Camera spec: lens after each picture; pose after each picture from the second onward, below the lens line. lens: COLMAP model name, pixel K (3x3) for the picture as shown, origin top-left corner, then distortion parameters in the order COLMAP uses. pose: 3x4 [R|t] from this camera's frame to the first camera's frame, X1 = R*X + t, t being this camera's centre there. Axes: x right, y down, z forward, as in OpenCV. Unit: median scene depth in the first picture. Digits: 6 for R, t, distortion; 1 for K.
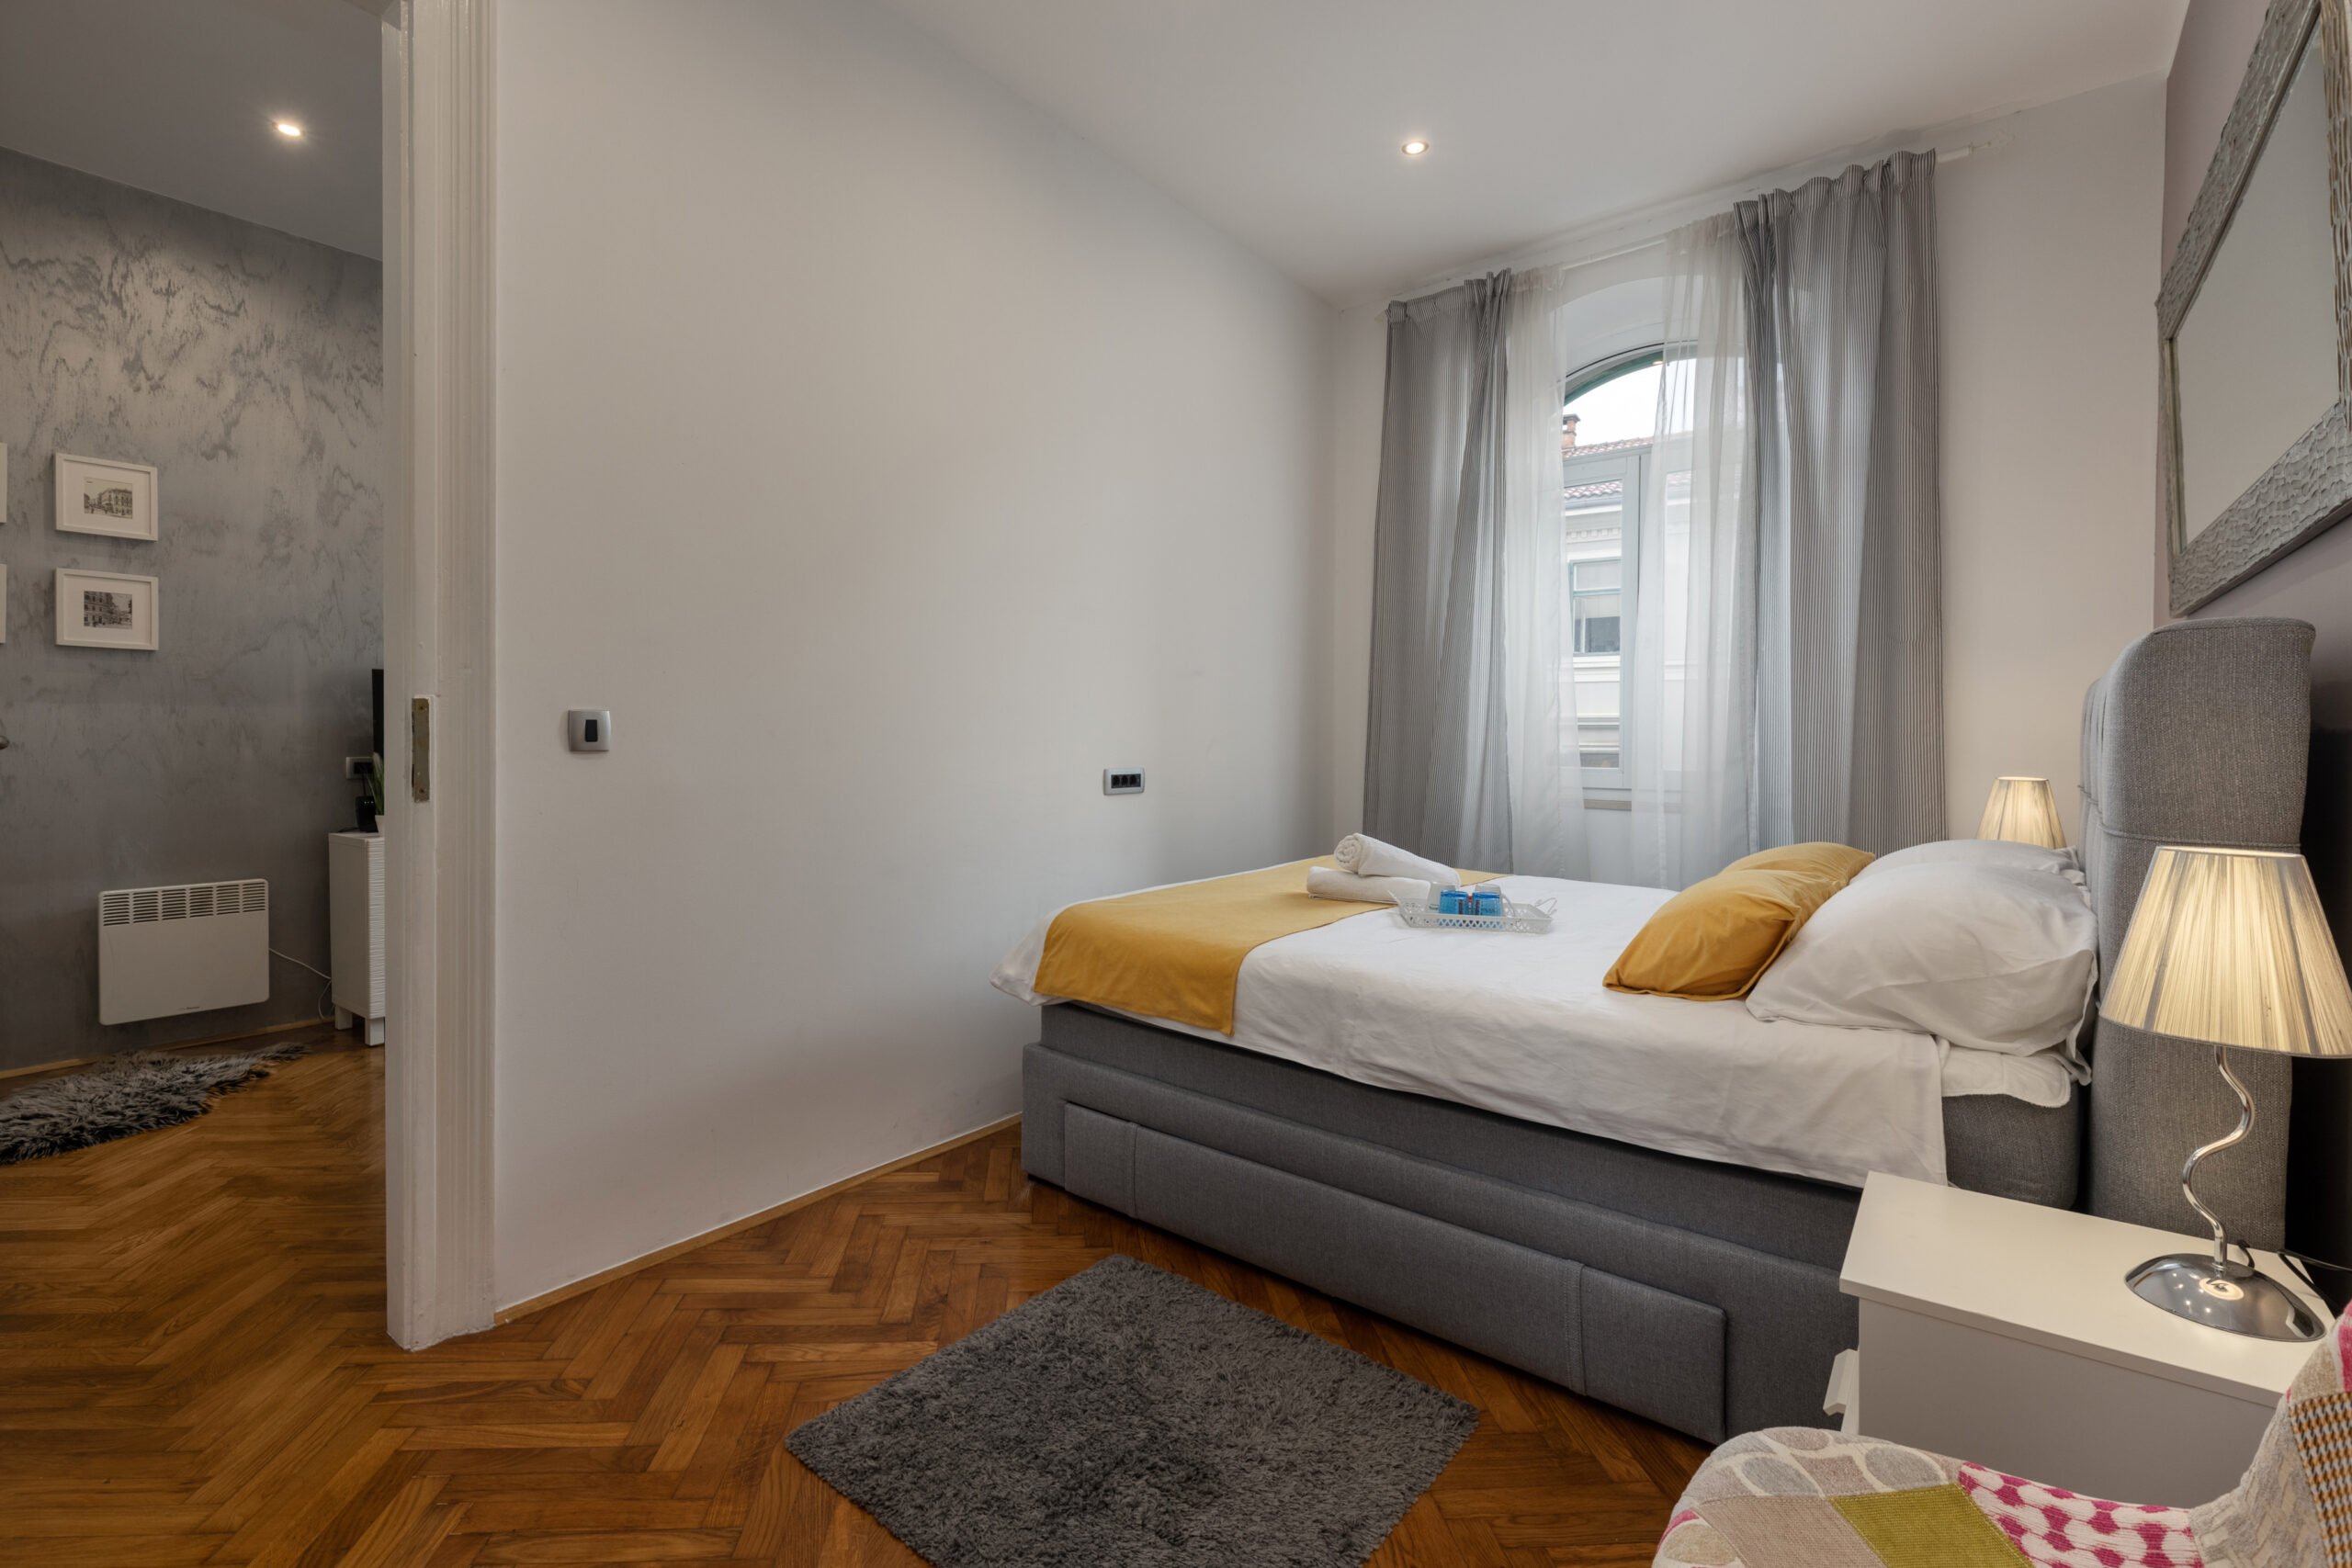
lens RADIAL K [[1153.3, 0, 1176.5], [0, 1153.3, 754.0], [0, 0, 1]] dist [-0.001509, -0.000840]
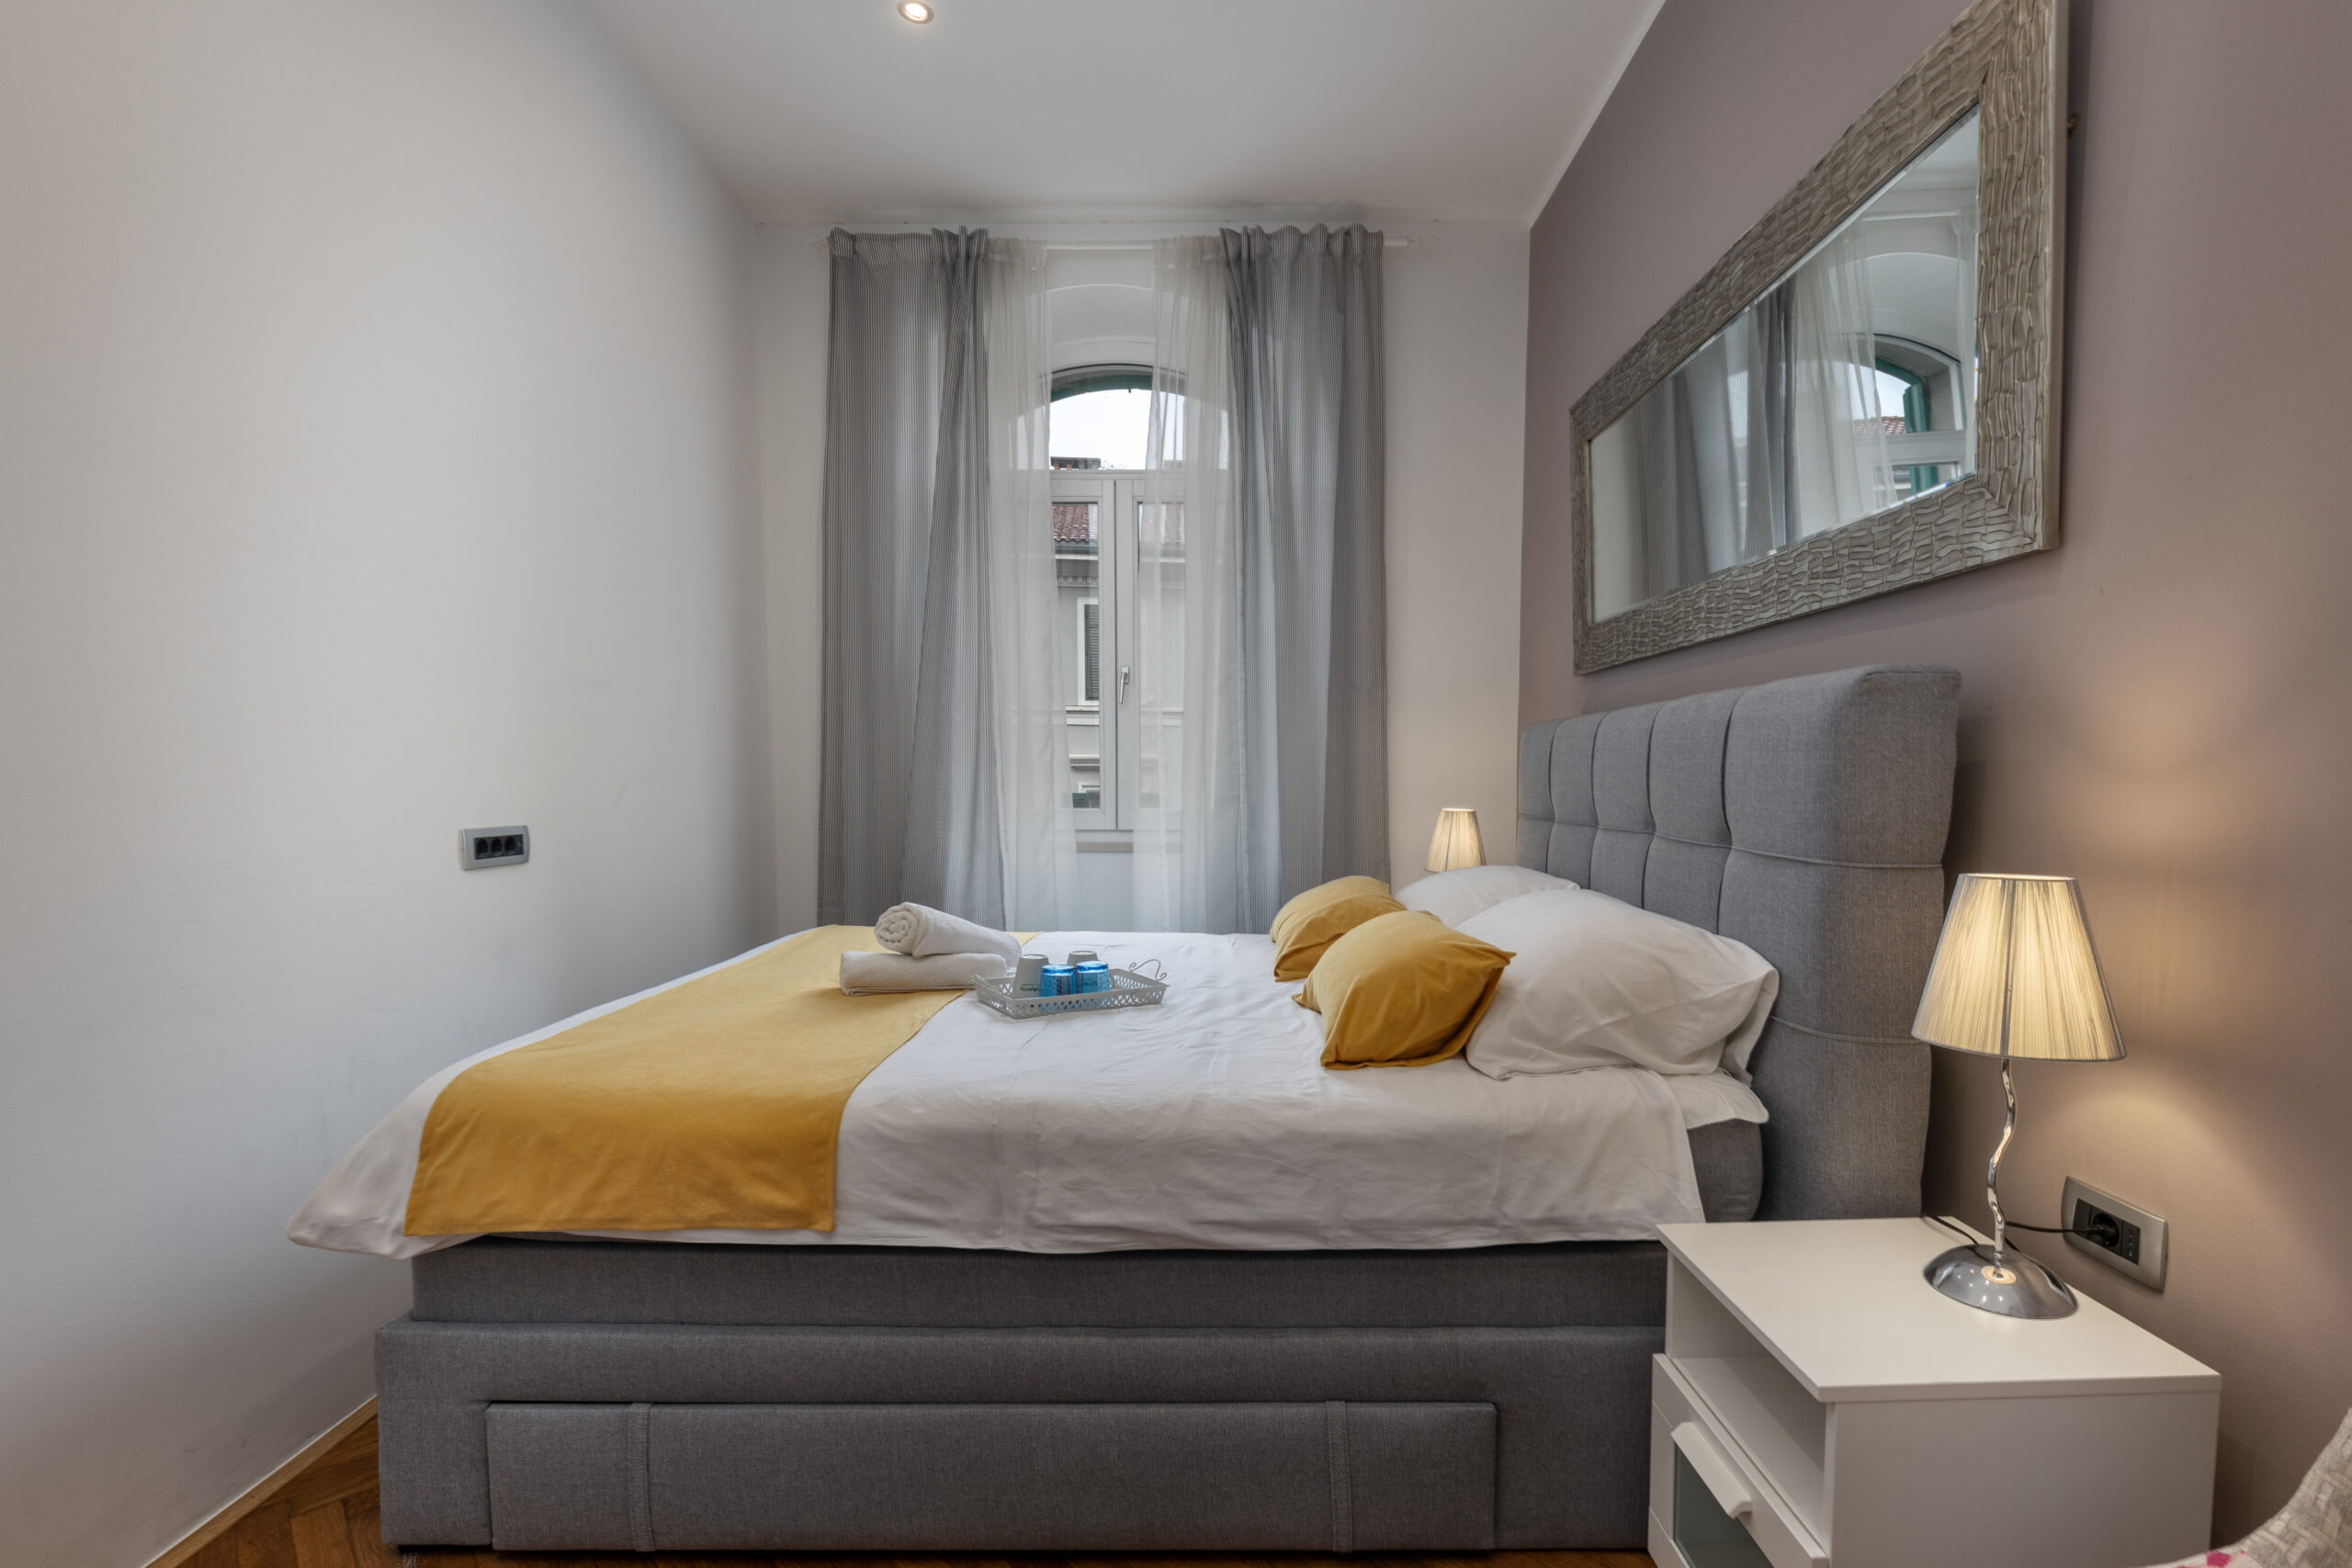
lens RADIAL K [[965.6, 0, 1092.1], [0, 965.6, 853.2], [0, 0, 1]] dist [0.002792, 0.000097]
pose [[0.761981, -0.053219, 0.645408, -0.182302], [0.013726, 0.997721, 0.066066, -0.004839], [-0.647453, -0.041482, 0.760975, 0.492353]]
